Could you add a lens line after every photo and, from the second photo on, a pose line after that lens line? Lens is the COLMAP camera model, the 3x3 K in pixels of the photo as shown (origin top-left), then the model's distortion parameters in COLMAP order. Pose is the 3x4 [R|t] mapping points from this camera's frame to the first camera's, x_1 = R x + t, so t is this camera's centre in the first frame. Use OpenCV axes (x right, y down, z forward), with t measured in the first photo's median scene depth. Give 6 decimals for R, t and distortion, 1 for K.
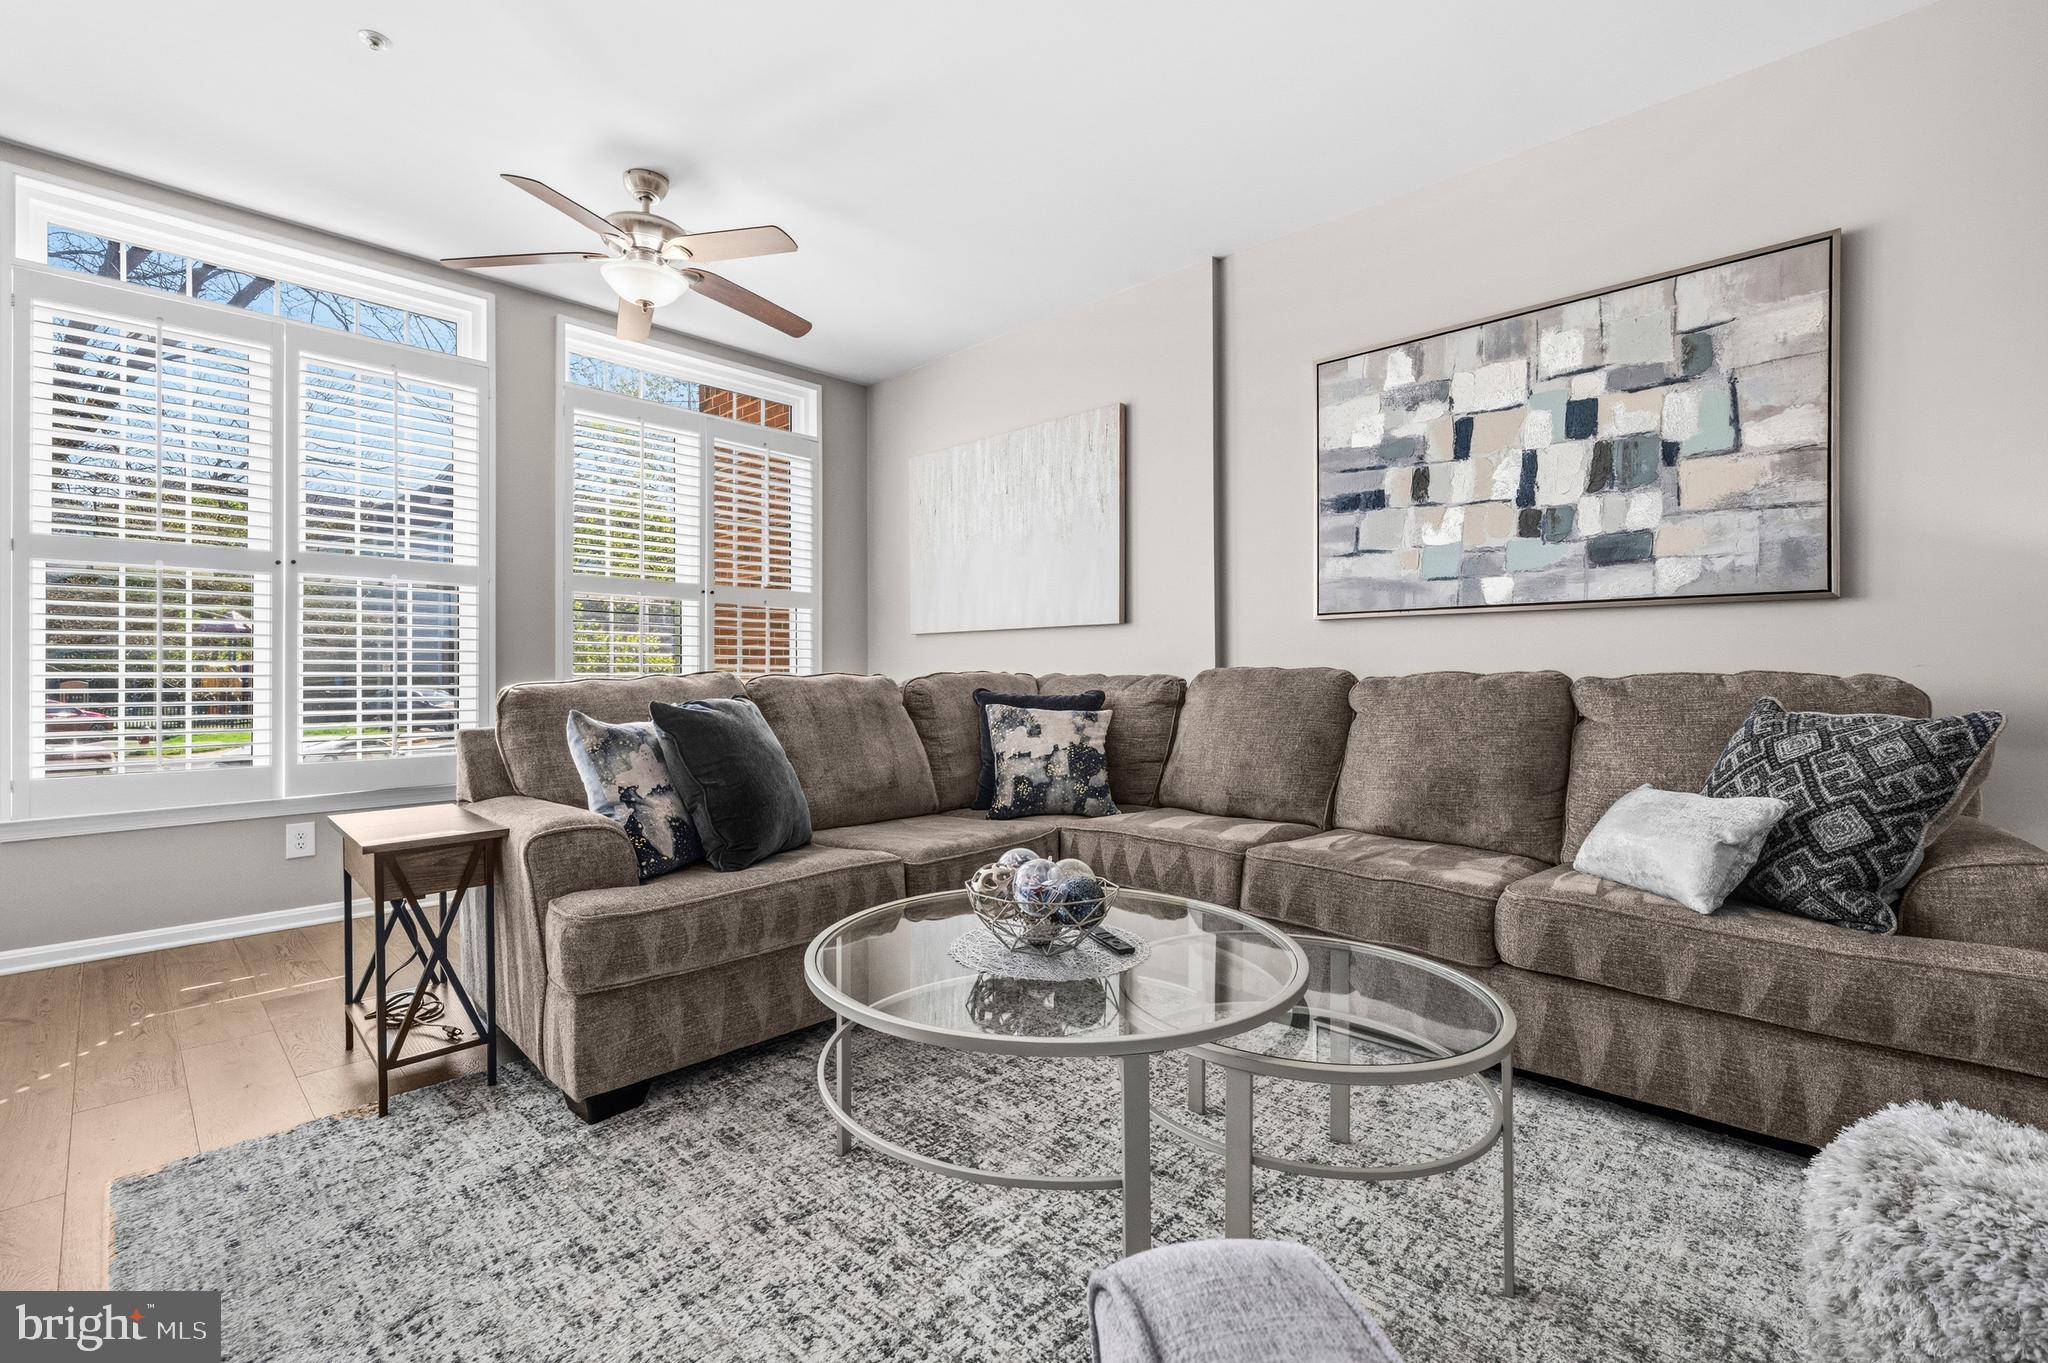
lens RADIAL K [[884.7, 0, 1021.4], [0, 884.7, 671.4], [0, 0, 1]] dist [0.002878, -0.000065]
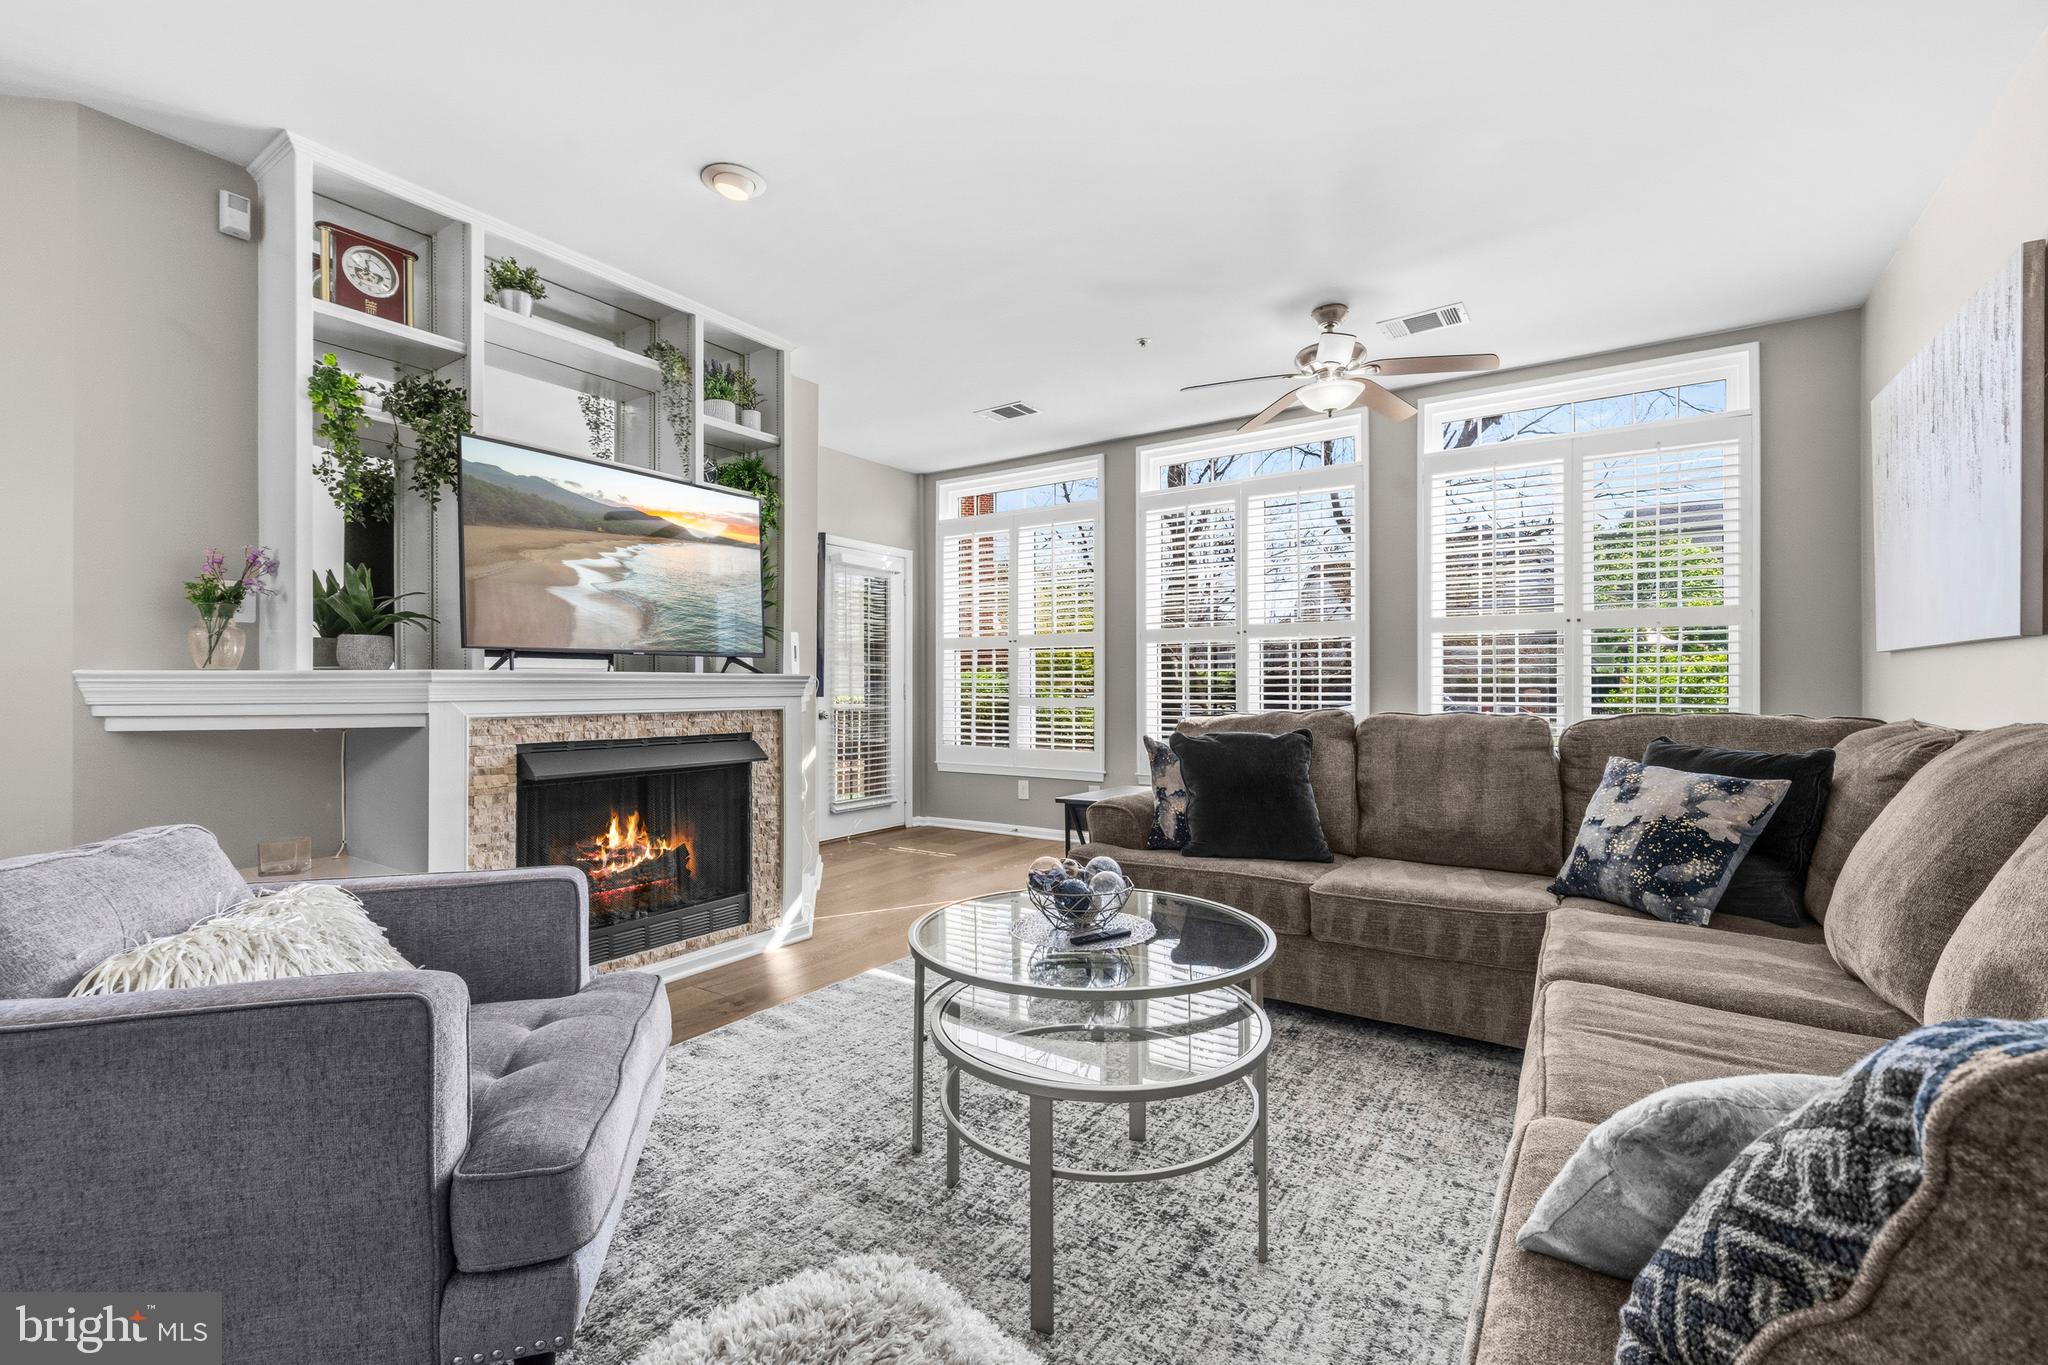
lens RADIAL K [[884.7, 0, 1011.9], [0, 884.7, 666.6], [0, 0, 1]] dist [0.002878, -0.000065]
pose [[0.171419, -0.022722, -0.984936, 0.786375], [0.003781, 0.999742, -0.022405, -0.032814], [0.985191, 0.000117, 0.171461, 0.385982]]
